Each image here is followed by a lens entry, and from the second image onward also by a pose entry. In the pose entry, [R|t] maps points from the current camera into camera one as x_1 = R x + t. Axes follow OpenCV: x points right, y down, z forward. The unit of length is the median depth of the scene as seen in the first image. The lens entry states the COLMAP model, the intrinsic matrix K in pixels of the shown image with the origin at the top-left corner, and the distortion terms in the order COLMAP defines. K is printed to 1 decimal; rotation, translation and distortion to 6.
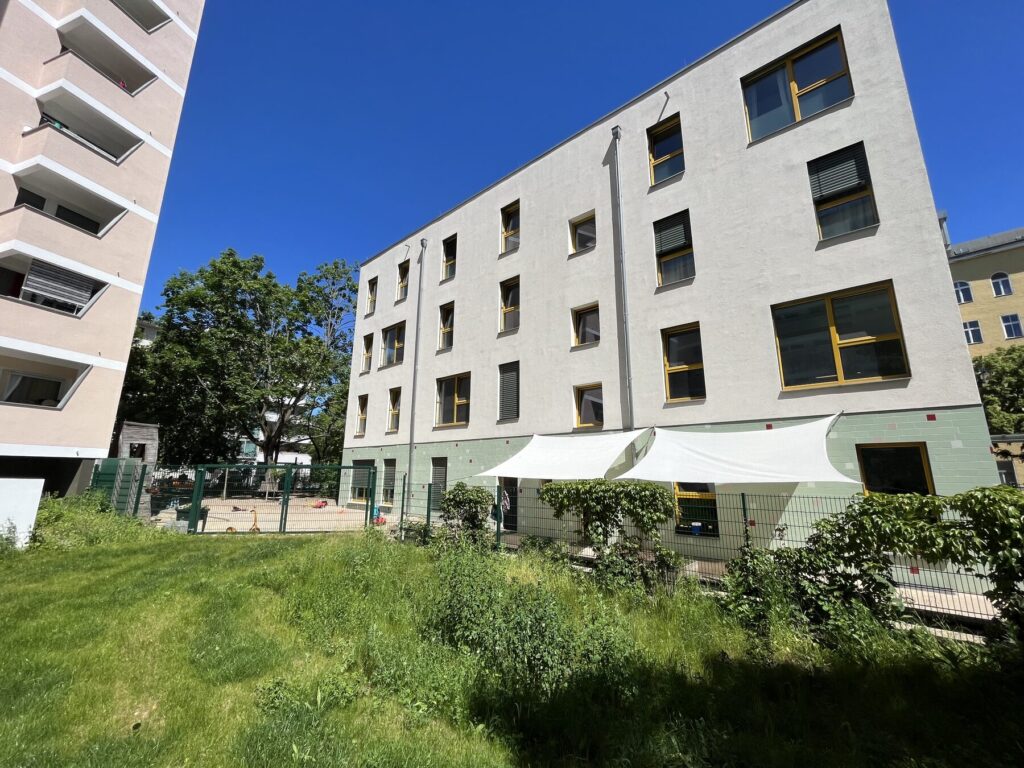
lens RADIAL K [[416.0, 0, 511.2], [0, 416.0, 385.2], [0, 0, 1]] dist [-0.002199, -0.001264]
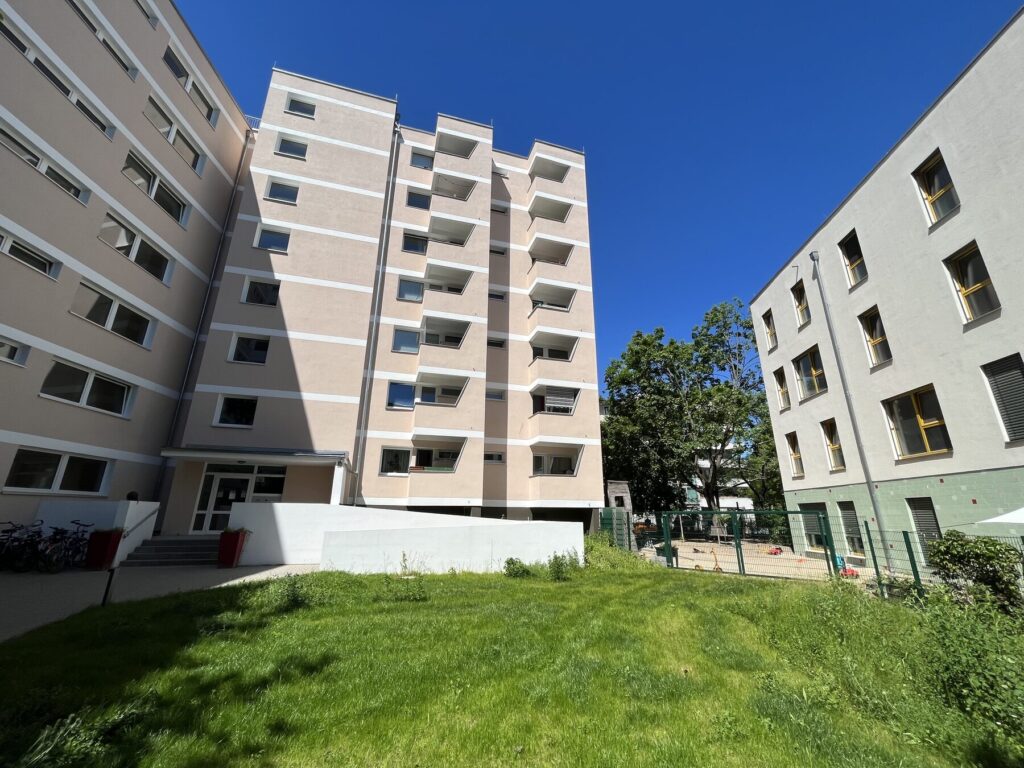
lens RADIAL K [[416.0, 0, 508.9], [0, 416.0, 383.2], [0, 0, 1]] dist [-0.002774, 0.000277]
pose [[0.575967, -0.251055, -0.777967, 0.050128], [0.168115, 0.967709, -0.187822, -0.021315], [0.800000, -0.022609, 0.599575, -0.096728]]
